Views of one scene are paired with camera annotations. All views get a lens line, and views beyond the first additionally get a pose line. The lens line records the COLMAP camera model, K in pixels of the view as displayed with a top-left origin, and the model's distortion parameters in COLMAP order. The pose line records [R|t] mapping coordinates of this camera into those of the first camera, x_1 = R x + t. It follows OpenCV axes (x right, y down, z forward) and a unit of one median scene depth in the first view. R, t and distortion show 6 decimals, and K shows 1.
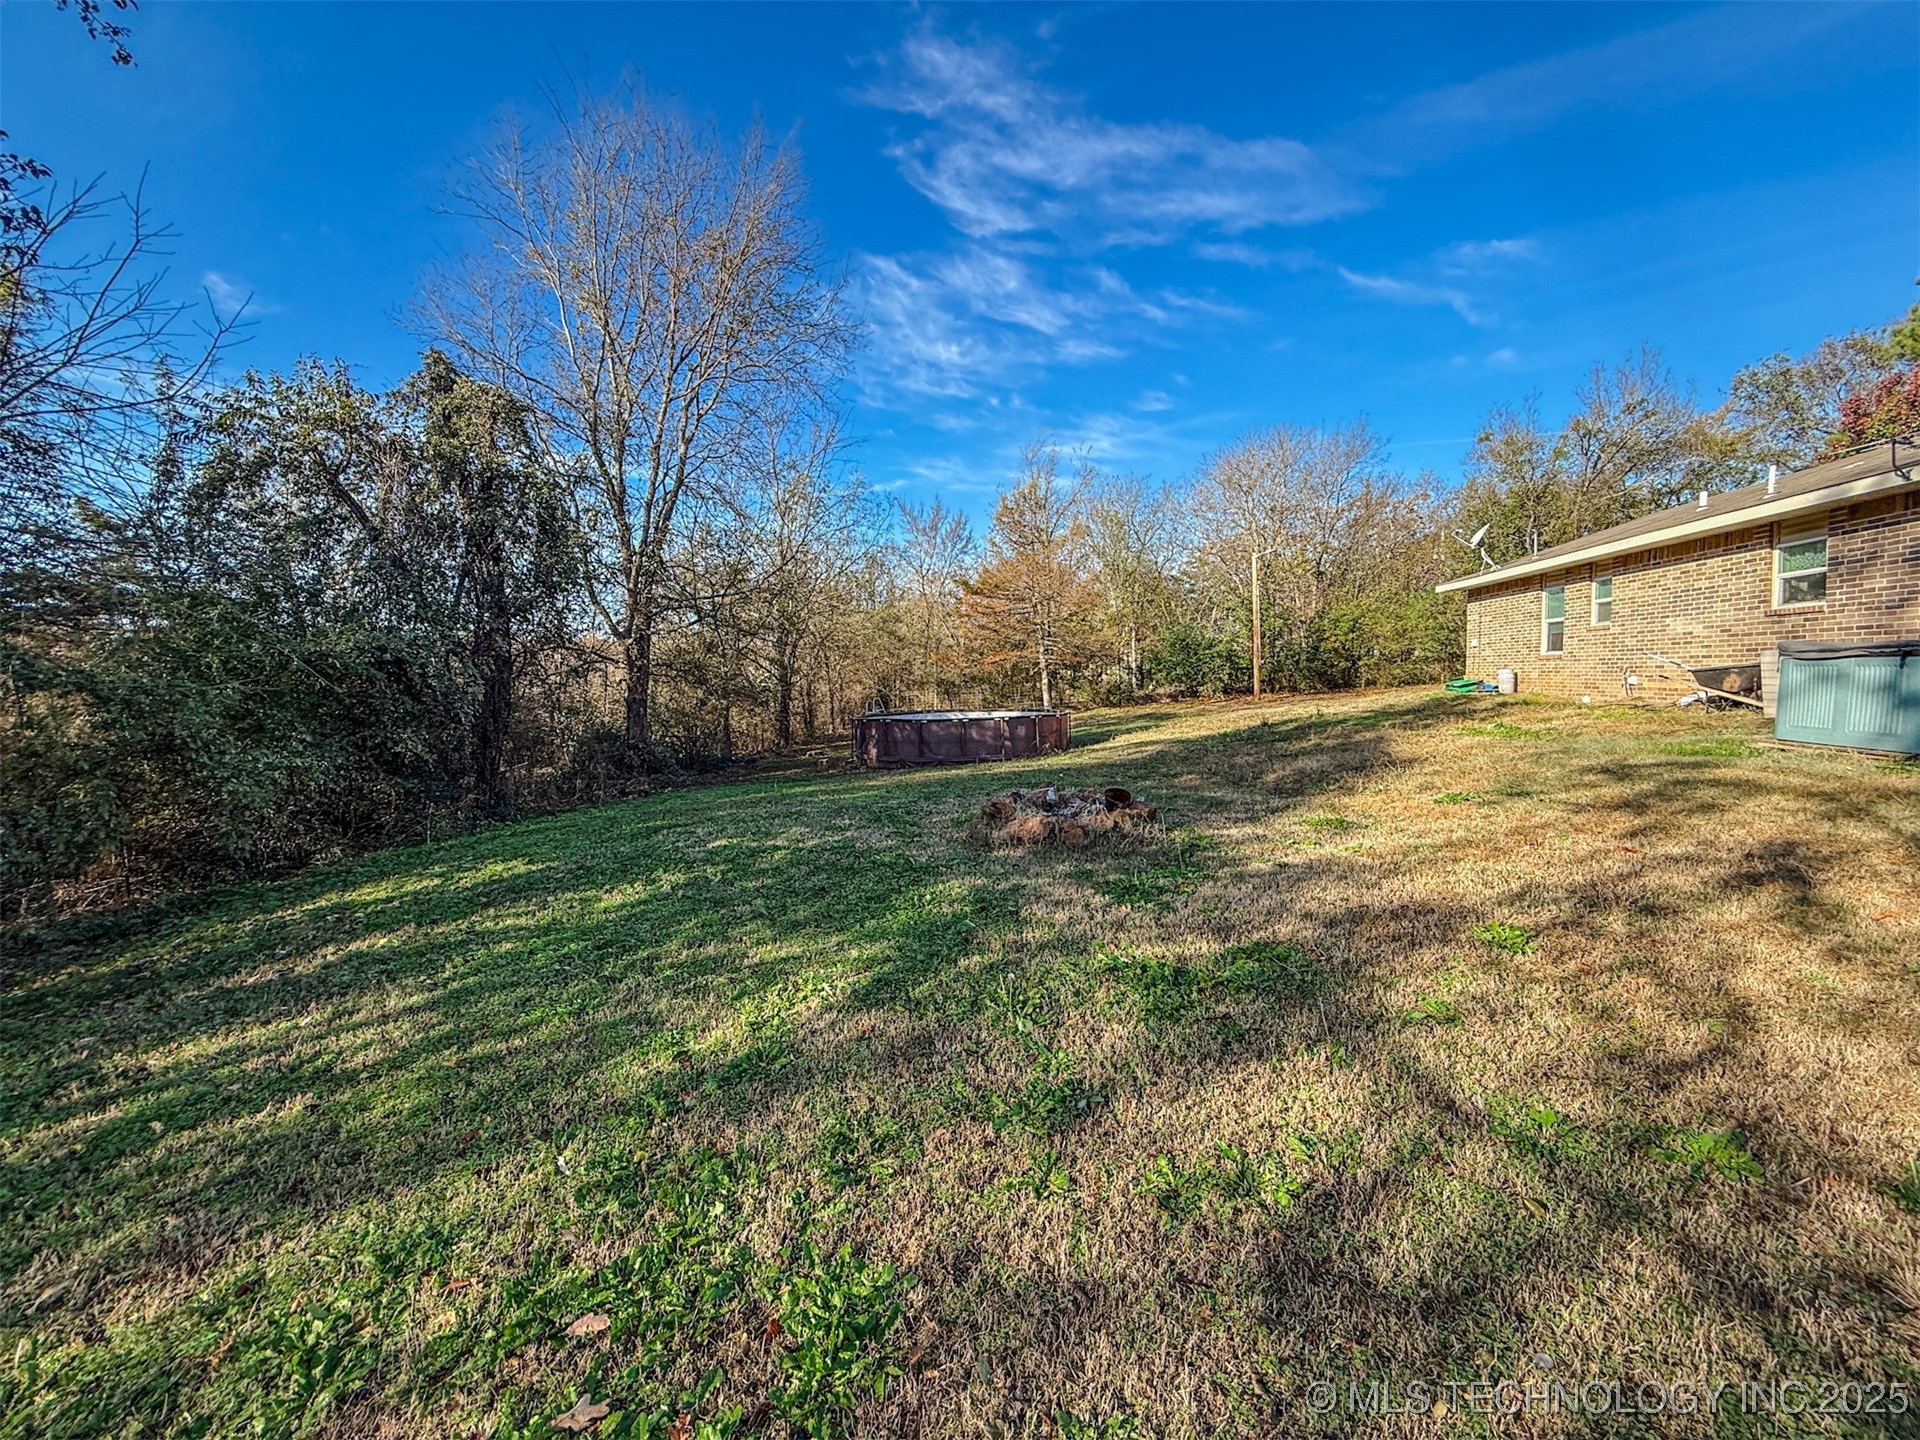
lens RADIAL K [[768.6, 0, 960.0], [0, 768.6, 720.0], [0, 0, 1]] dist [-0.000483, 0.000221]
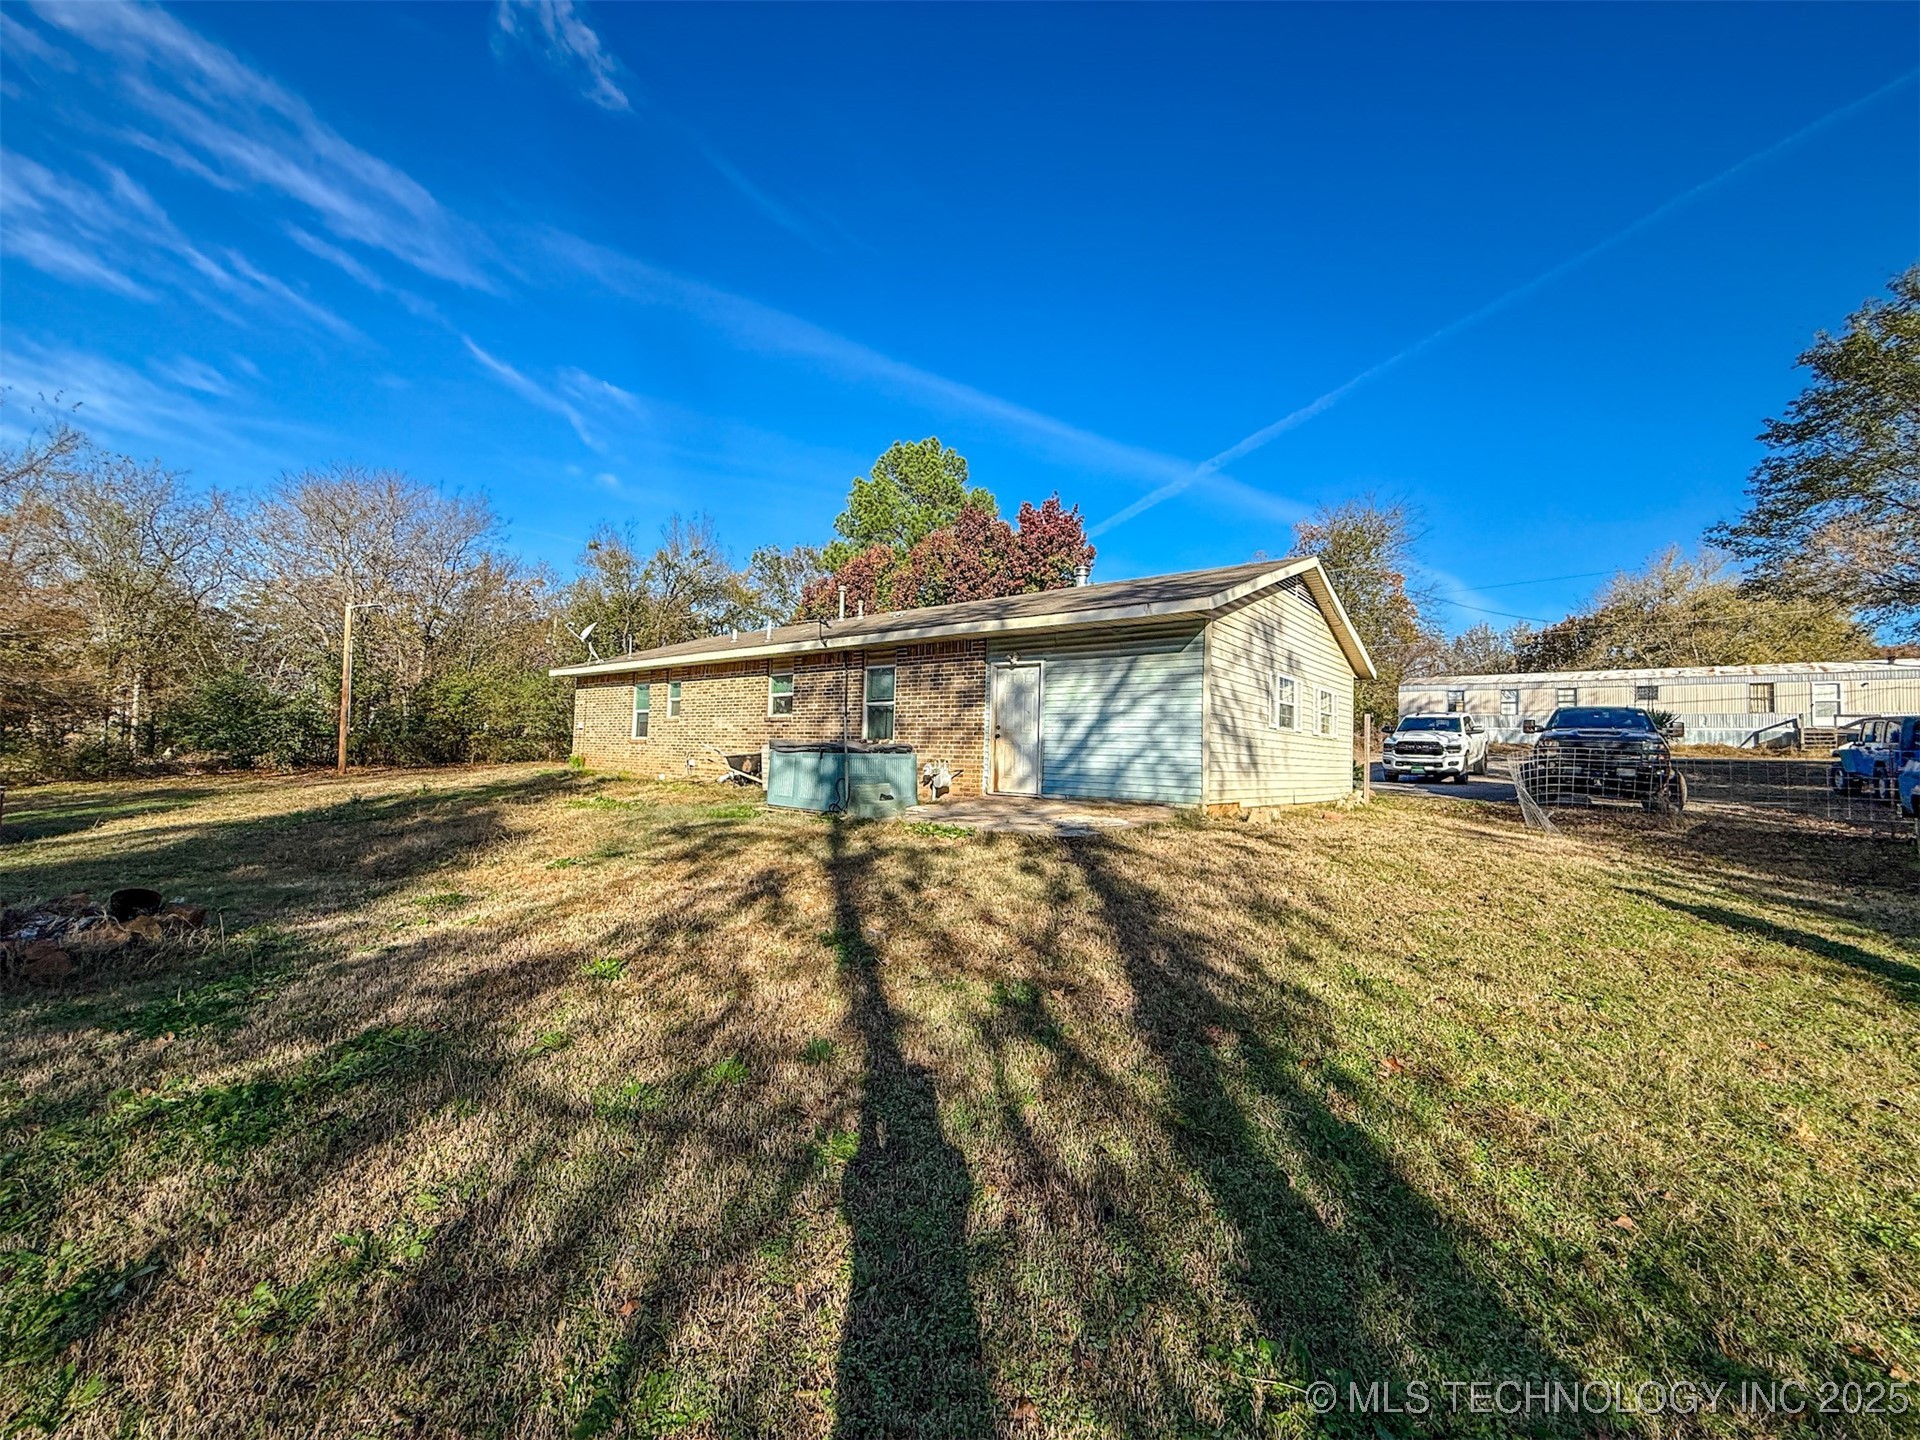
lens RADIAL K [[780.0, 0, 951.8], [0, 780.0, 724.2], [0, 0, 1]] dist [-0.002337, -0.000006]
pose [[0.506513, 0.070259, 0.859365, -0.065168], [0.009639, 0.996151, -0.087124, 0.004763], [-0.862178, 0.052413, 0.503886, -0.075736]]
